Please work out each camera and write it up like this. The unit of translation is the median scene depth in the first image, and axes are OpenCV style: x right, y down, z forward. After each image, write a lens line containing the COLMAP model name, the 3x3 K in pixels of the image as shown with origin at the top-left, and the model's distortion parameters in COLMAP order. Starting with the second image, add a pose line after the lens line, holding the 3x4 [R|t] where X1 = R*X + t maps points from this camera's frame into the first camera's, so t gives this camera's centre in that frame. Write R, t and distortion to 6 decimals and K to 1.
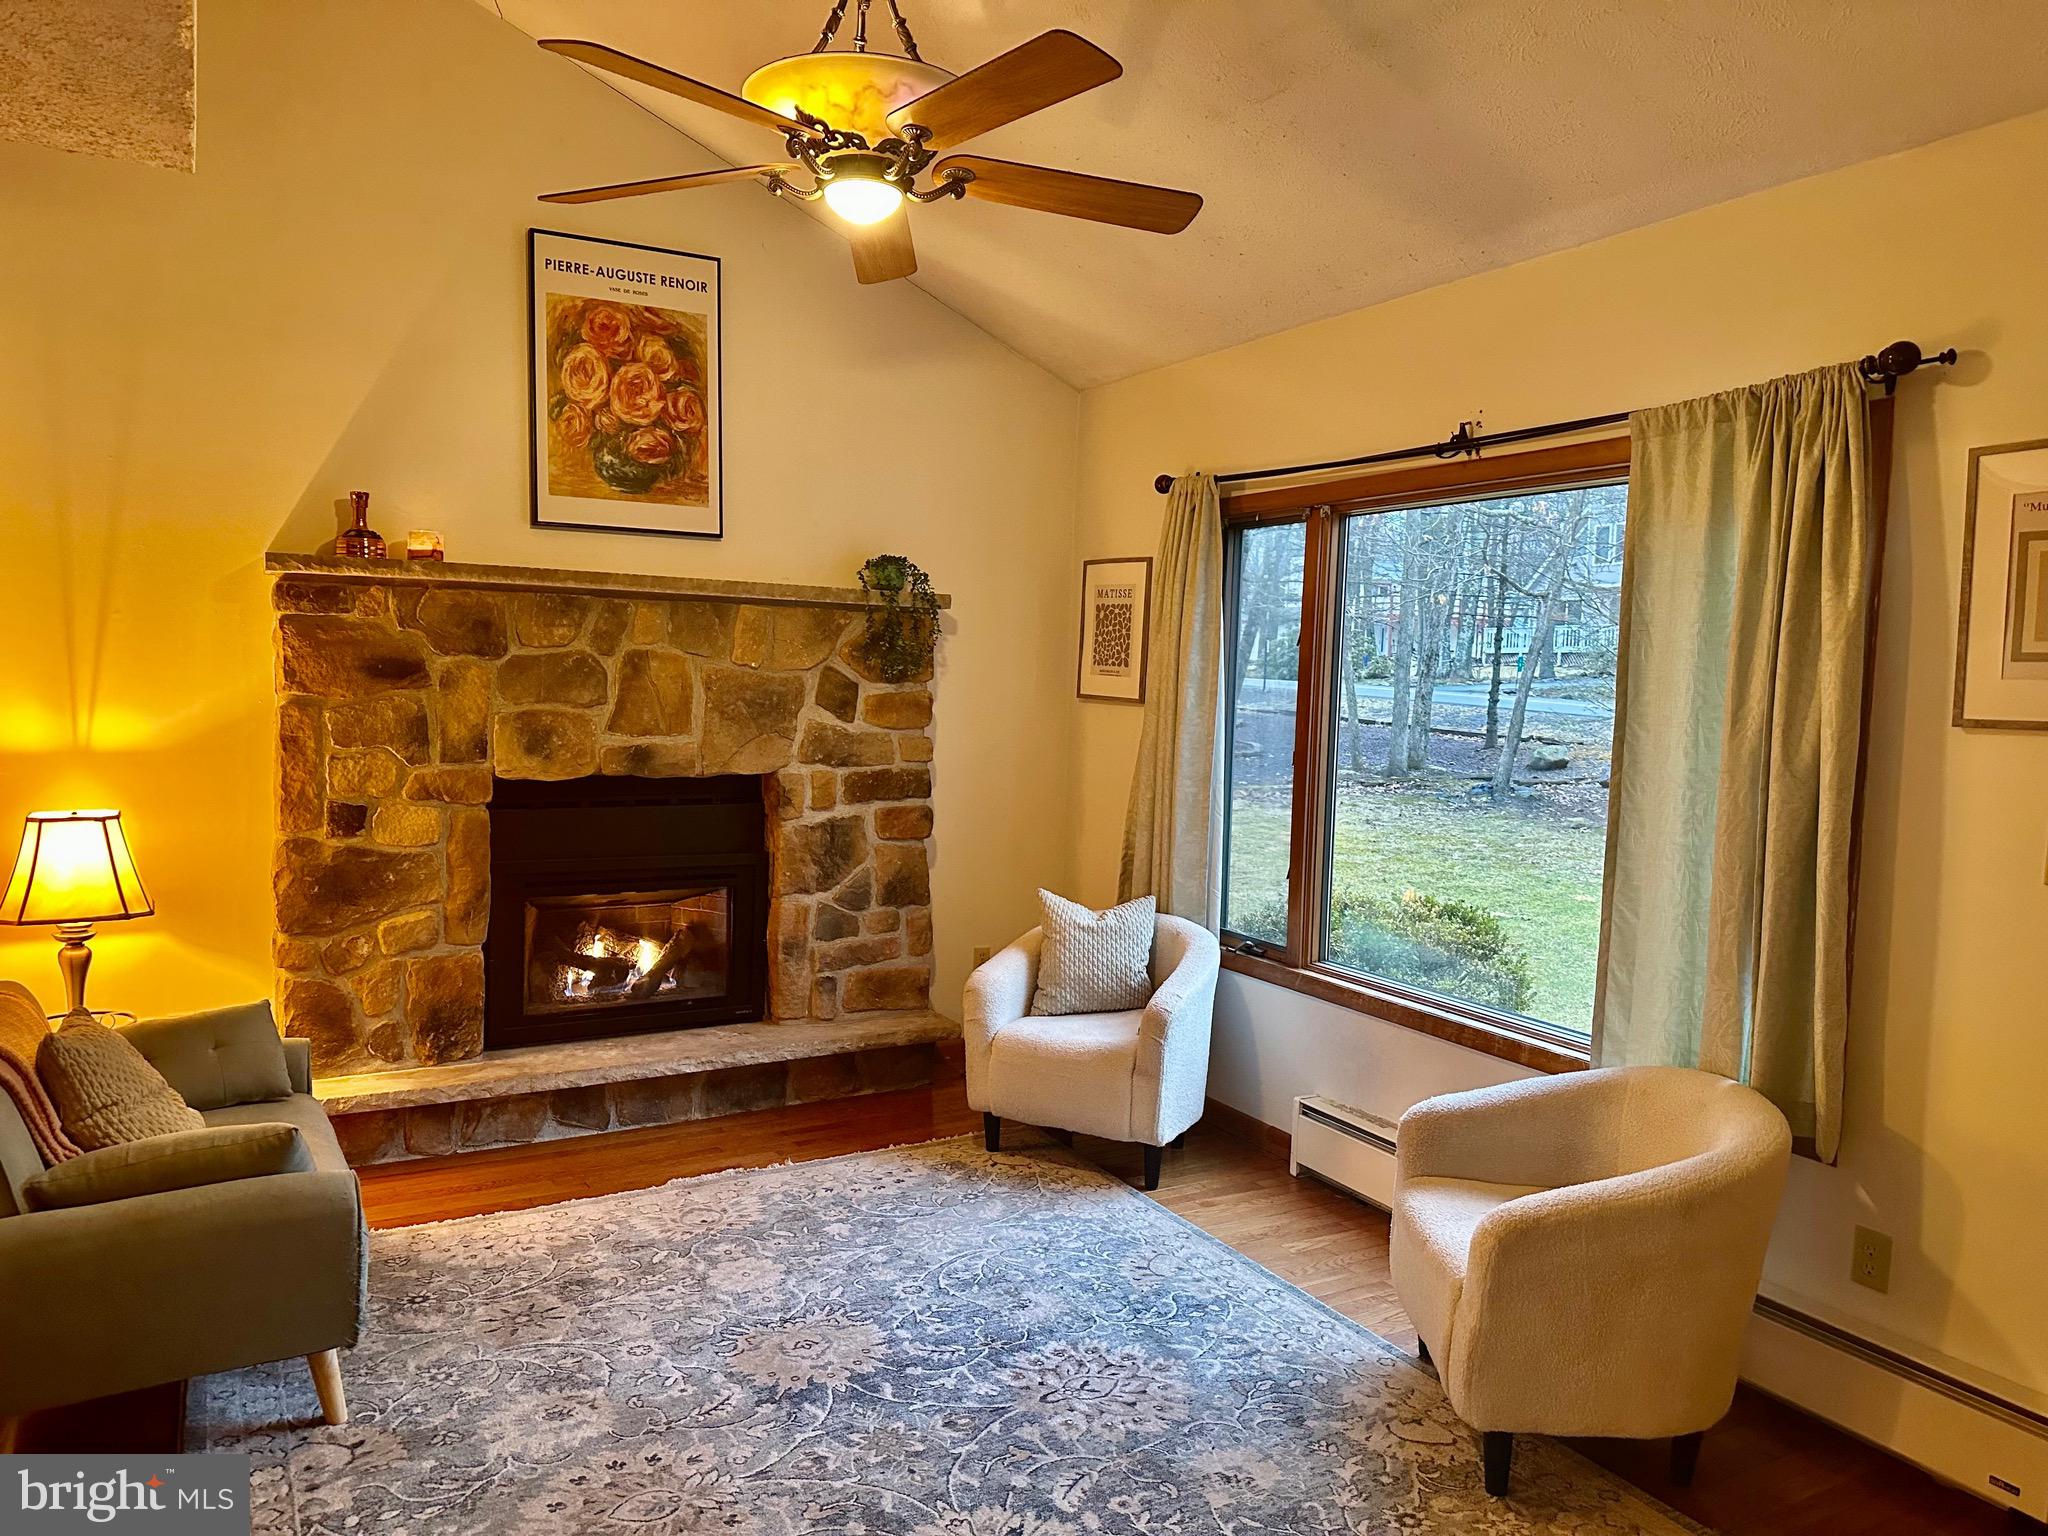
lens RADIAL K [[1424.8, 0, 1024.0], [0, 1424.8, 768.0], [0, 0, 1]] dist [0.193761, -0.375900]
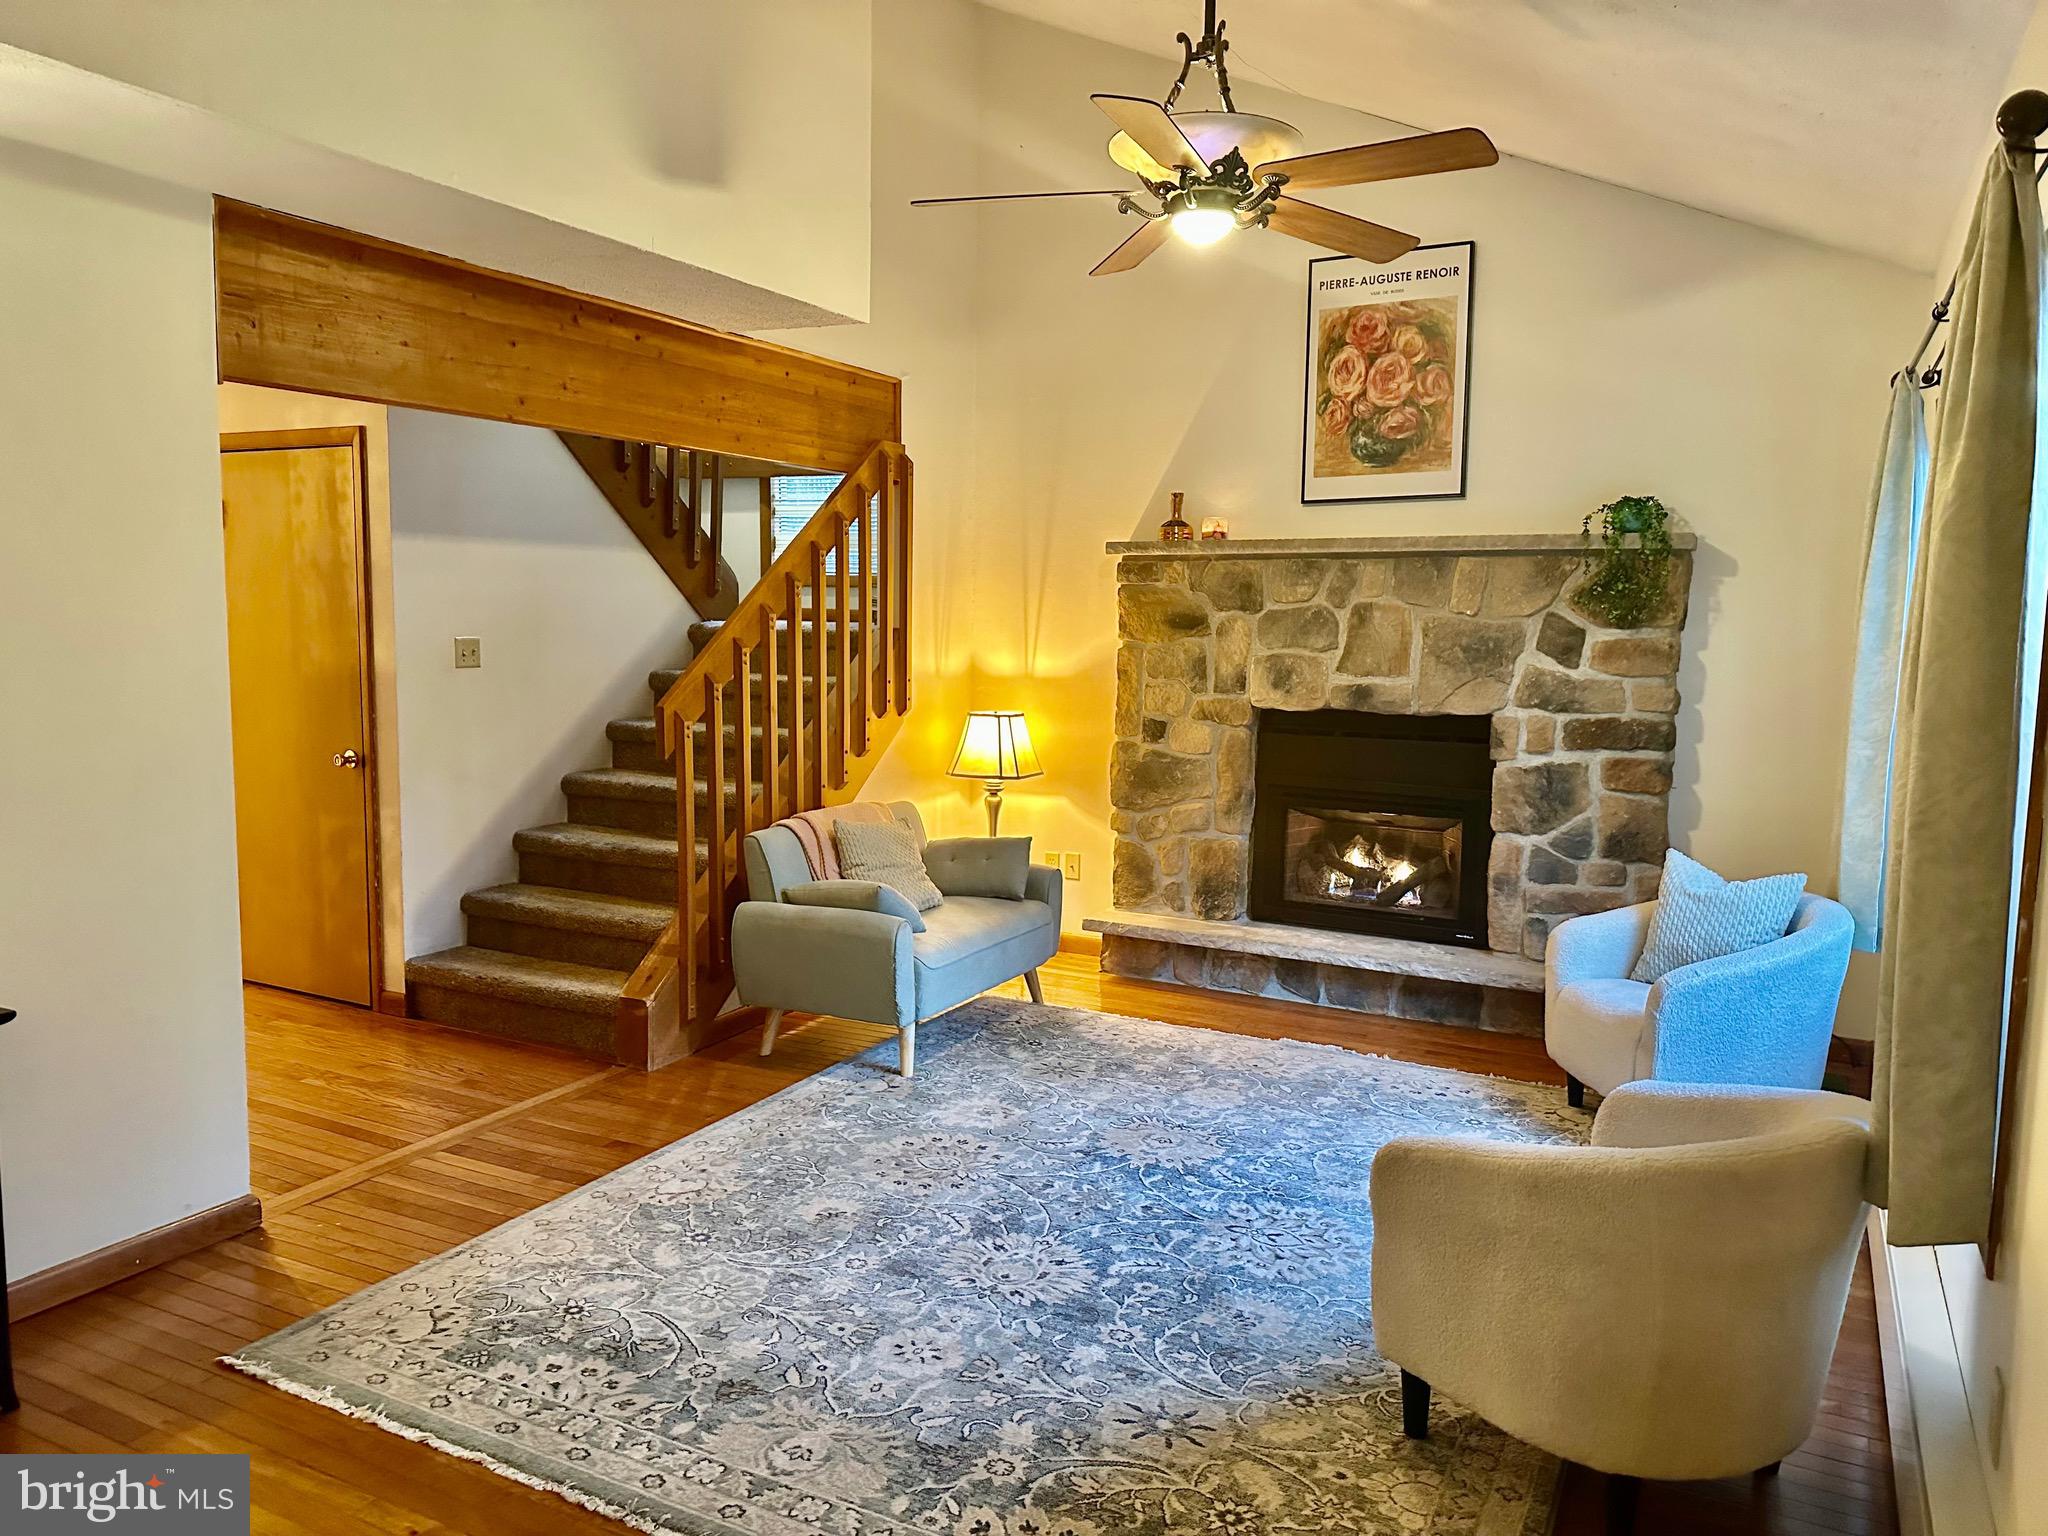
lens RADIAL K [[1436.8, 0, 1034.6], [0, 1436.8, 759.6], [0, 0, 1]] dist [0.134229, -0.121196]
pose [[0.536778, 0.064143, -0.841282, 0.585160], [-0.059042, 0.997517, 0.038383, 0.015654], [0.841655, 0.029068, 0.539232, 0.149604]]
